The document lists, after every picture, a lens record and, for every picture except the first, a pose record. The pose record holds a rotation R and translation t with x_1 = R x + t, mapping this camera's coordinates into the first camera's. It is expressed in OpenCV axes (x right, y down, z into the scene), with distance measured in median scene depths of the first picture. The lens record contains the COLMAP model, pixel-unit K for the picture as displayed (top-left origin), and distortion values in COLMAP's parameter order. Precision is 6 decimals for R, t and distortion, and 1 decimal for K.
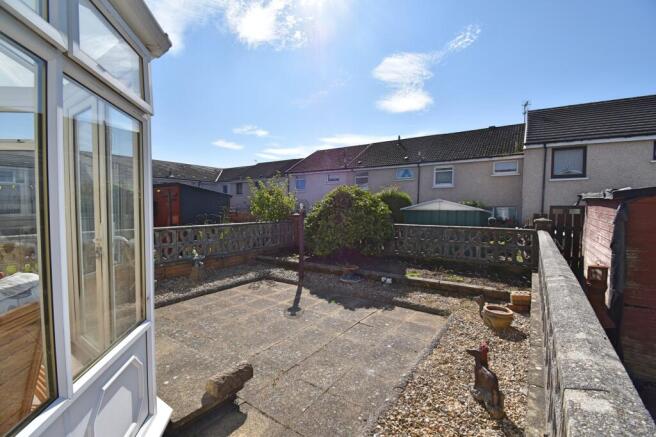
lens RADIAL K [[290.0, 0, 332.5], [0, 290.0, 219.7], [0, 0, 1]] dist [0.012494, -0.018797]
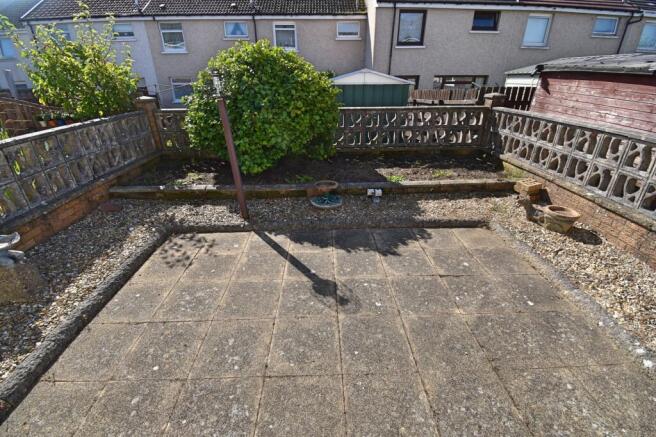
lens RADIAL K [[290.0, 0, 332.5], [0, 290.0, 219.7], [0, 0, 1]] dist [0.012494, -0.018797]
pose [[0.806405, -0.269370, 0.526451, -0.249984], [0.035358, 0.910602, 0.411769, -0.029733], [-0.590305, -0.313438, 0.743839, 0.398124]]
